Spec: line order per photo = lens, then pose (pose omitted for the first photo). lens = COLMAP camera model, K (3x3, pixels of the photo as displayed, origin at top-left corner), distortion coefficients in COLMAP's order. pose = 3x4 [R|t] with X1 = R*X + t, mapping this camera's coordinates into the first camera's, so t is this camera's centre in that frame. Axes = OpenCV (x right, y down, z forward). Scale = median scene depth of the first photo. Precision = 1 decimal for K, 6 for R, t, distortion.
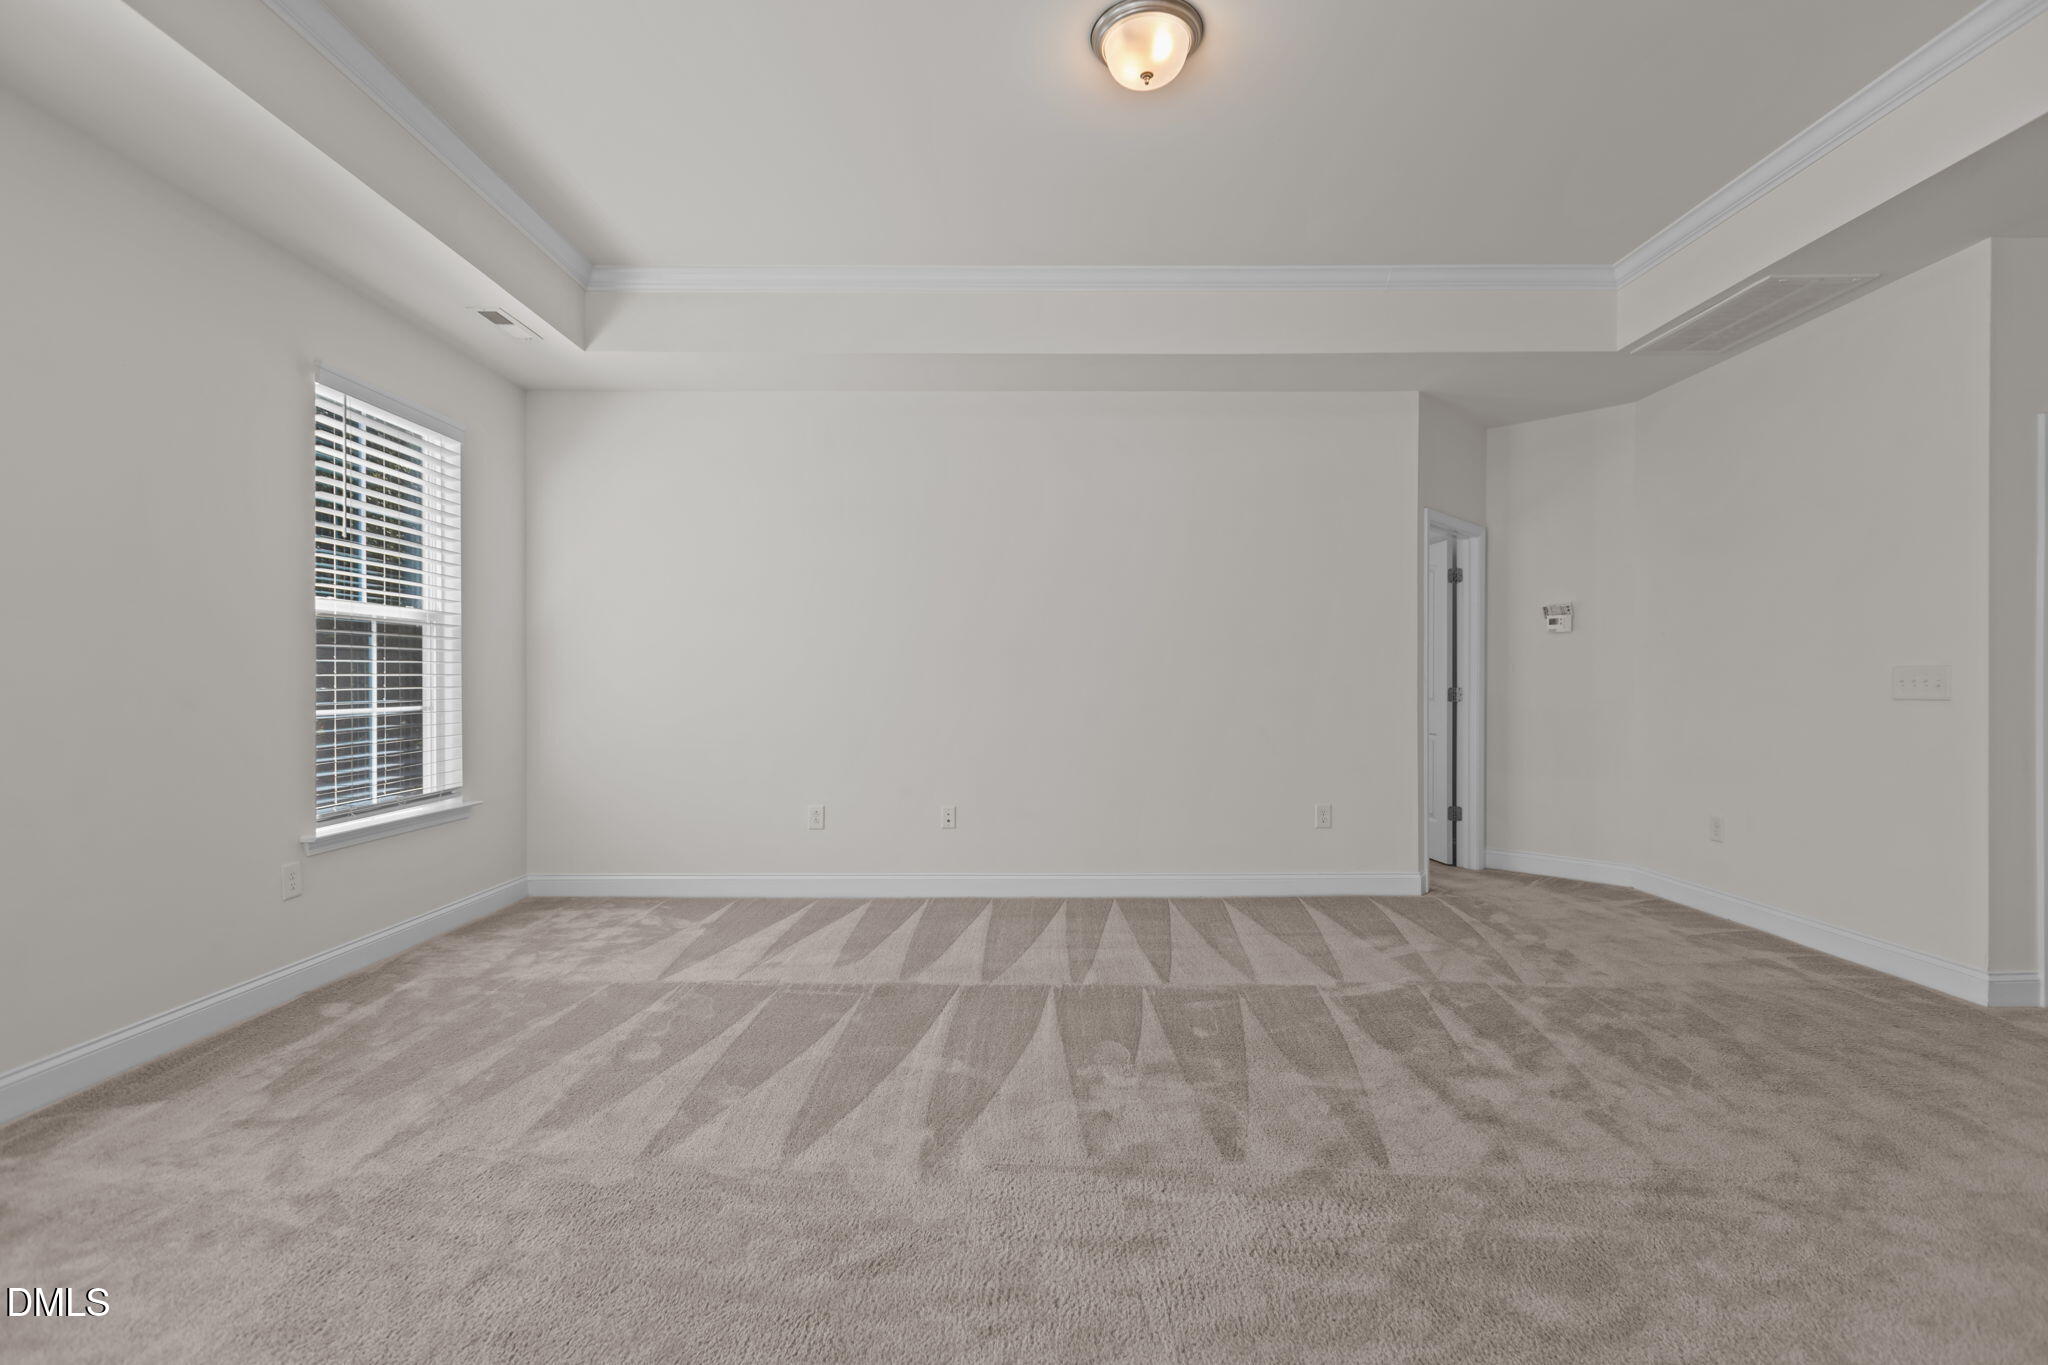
lens RADIAL K [[907.7, 0, 1024.0], [0, 907.7, 682.5], [0, 0, 1]] dist [0.005536, 0.000152]
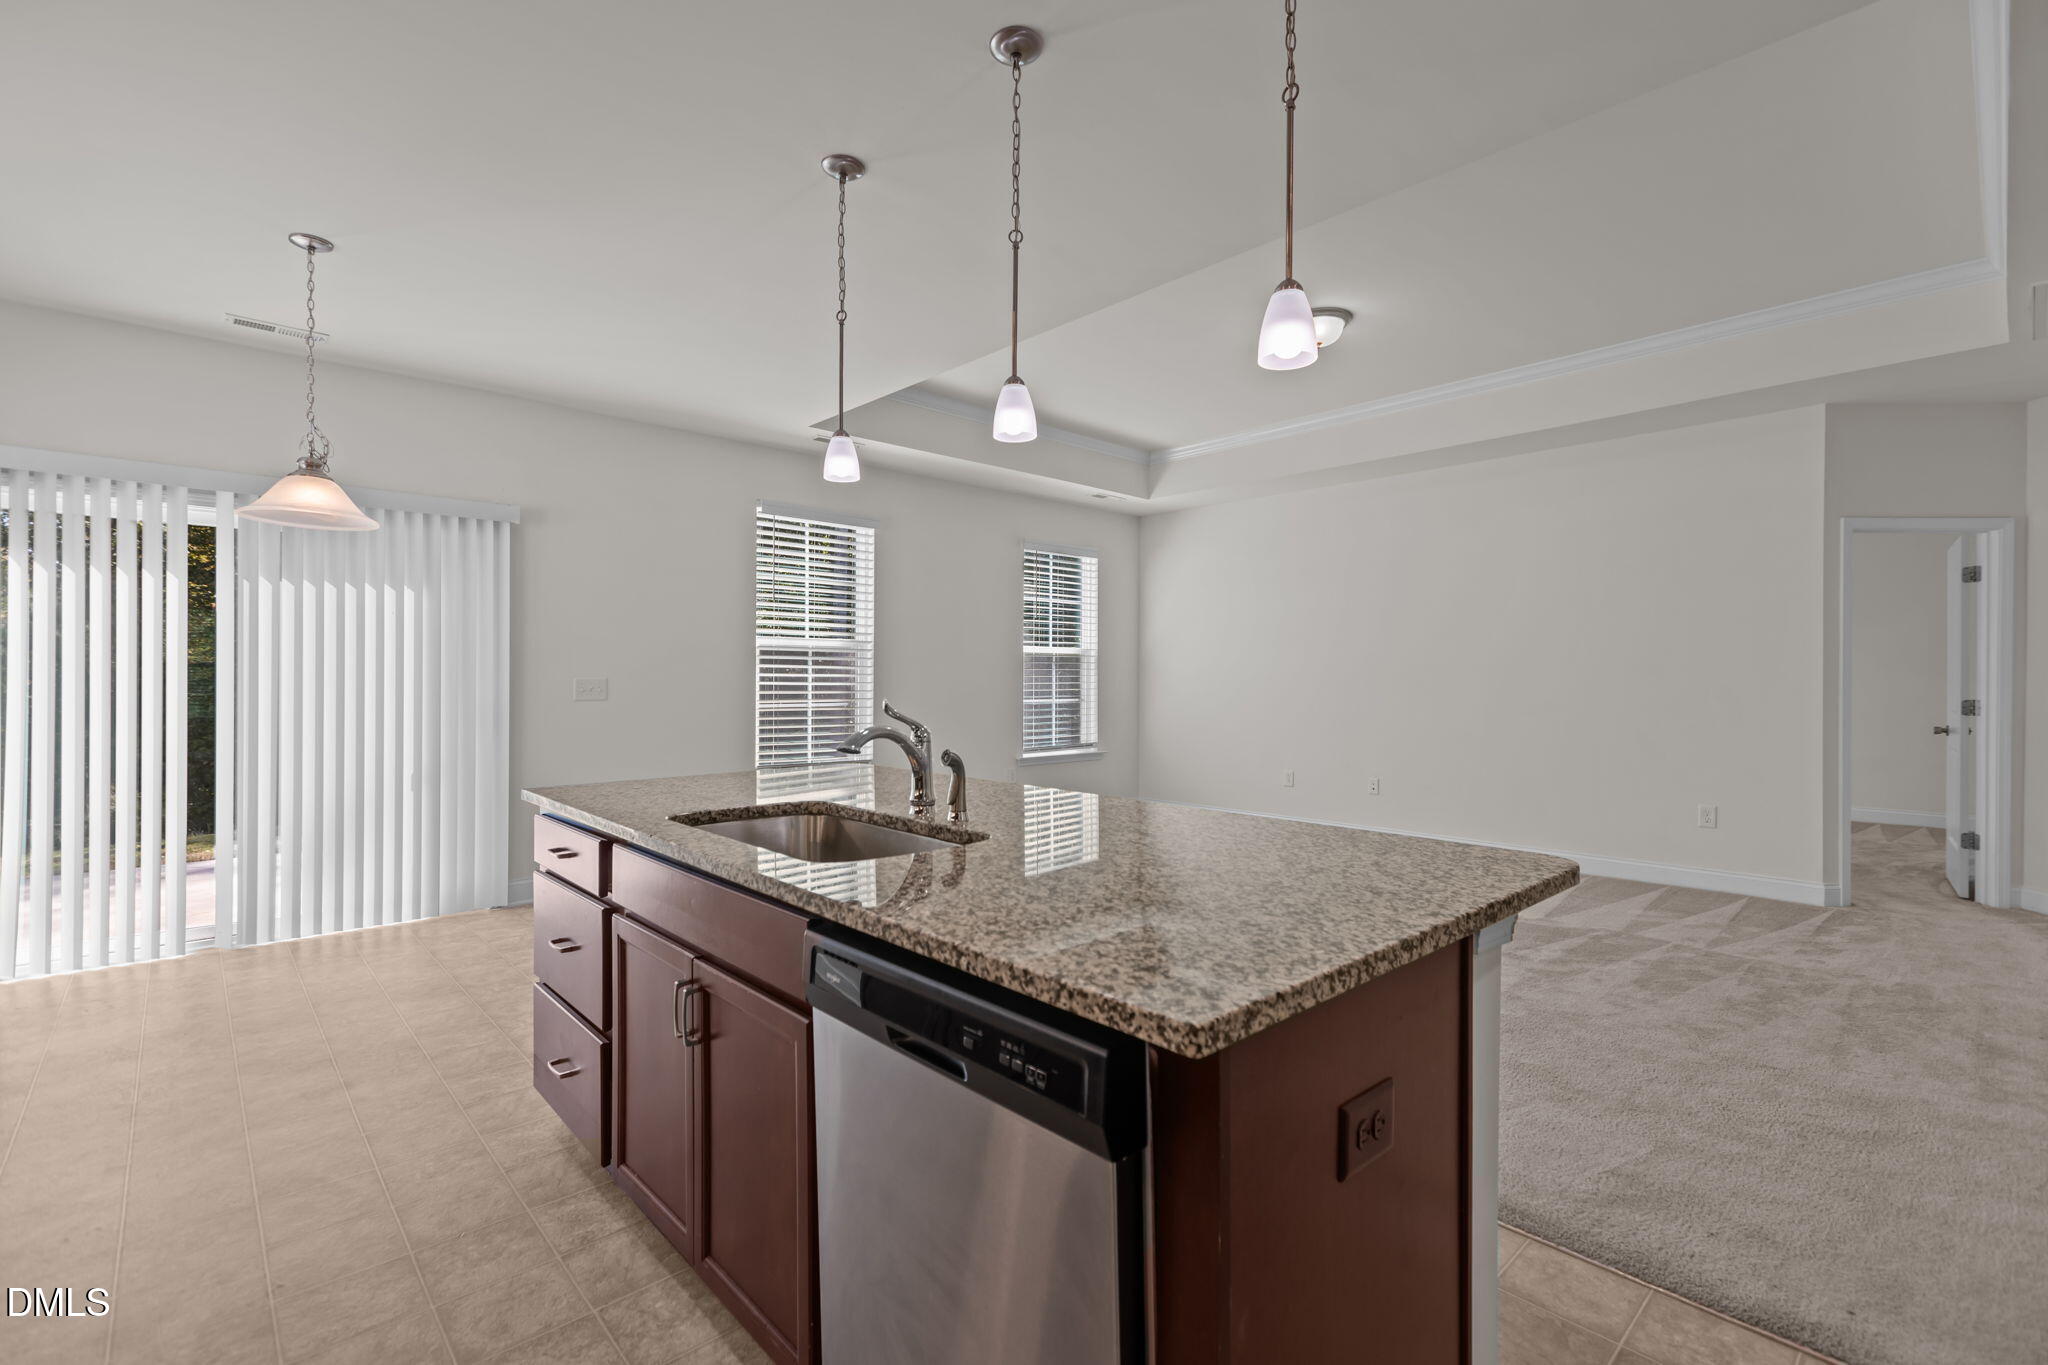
lens RADIAL K [[907.7, 0, 1024.0], [0, 907.7, 682.5], [0, 0, 1]] dist [0.005536, 0.000152]
pose [[0.679641, 0.005514, -0.733524, 0.657691], [-0.002236, 0.999983, 0.005446, -0.018751], [0.733541, -0.002061, 0.679642, -0.381432]]
